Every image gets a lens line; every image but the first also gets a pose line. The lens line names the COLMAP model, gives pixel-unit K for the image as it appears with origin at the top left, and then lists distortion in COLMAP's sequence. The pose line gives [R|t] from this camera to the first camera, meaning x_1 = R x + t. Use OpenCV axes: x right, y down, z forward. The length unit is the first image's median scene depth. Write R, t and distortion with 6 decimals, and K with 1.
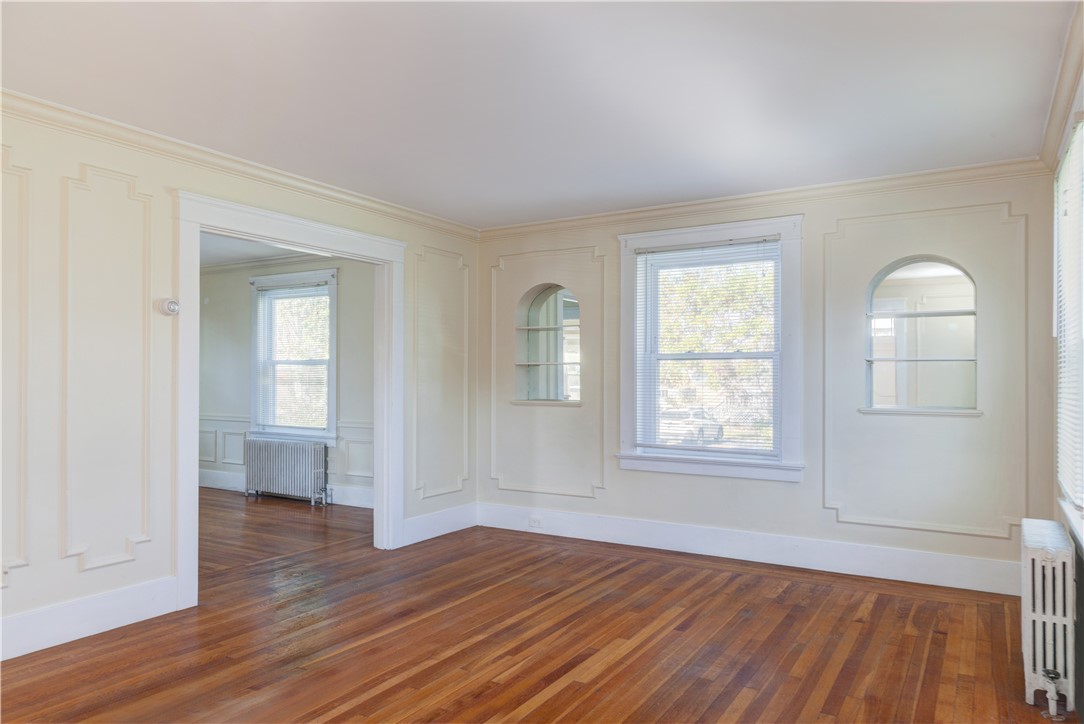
lens RADIAL K [[743.9, 0, 539.1], [0, 743.9, 365.1], [0, 0, 1]] dist [0.011356, -0.009758]
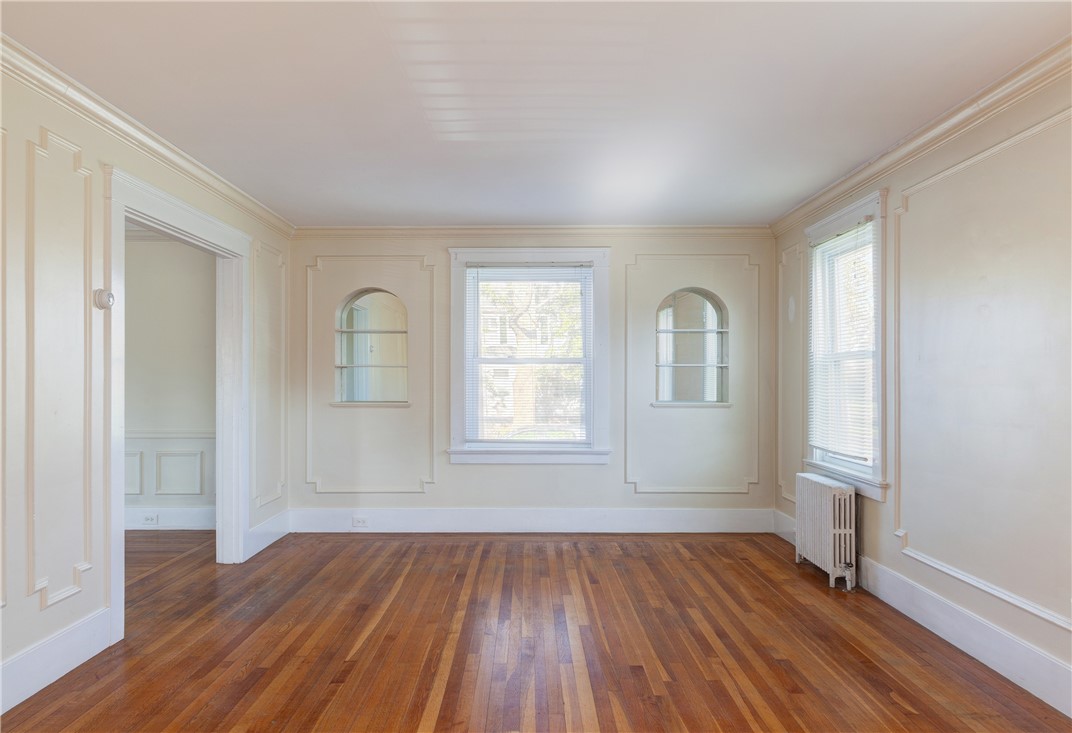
lens RADIAL K [[783.8, 0, 538.8], [0, 783.8, 365.8], [0, 0, 1]] dist [0.005245, 0.001984]
pose [[0.847144, 0.007492, 0.531310, -0.446773], [-0.007897, 0.999968, -0.001508, -0.002726], [-0.531304, -0.002918, 0.847176, -0.041238]]
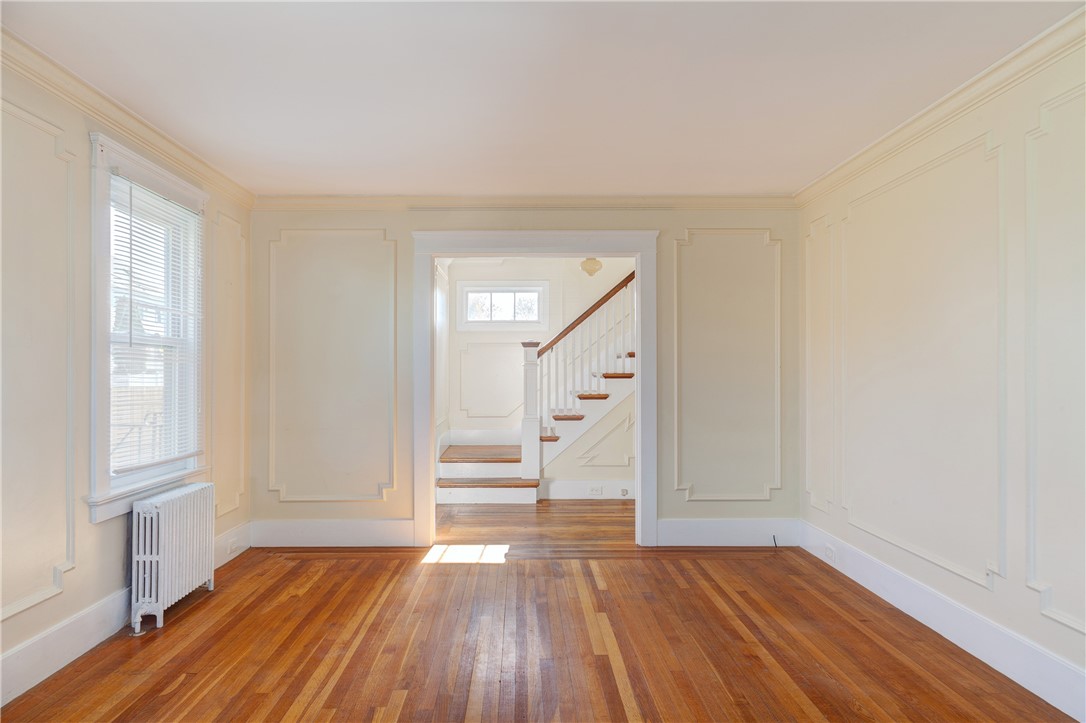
lens RADIAL K [[745.2, 0, 542.3], [0, 745.2, 364.1], [0, 0, 1]] dist [0.011356, -0.009758]
pose [[-0.836452, -0.006212, -0.548005, 0.241078], [0.007390, 0.999717, -0.022611, 0.013205], [0.547991, -0.022962, -0.836169, 1.061049]]
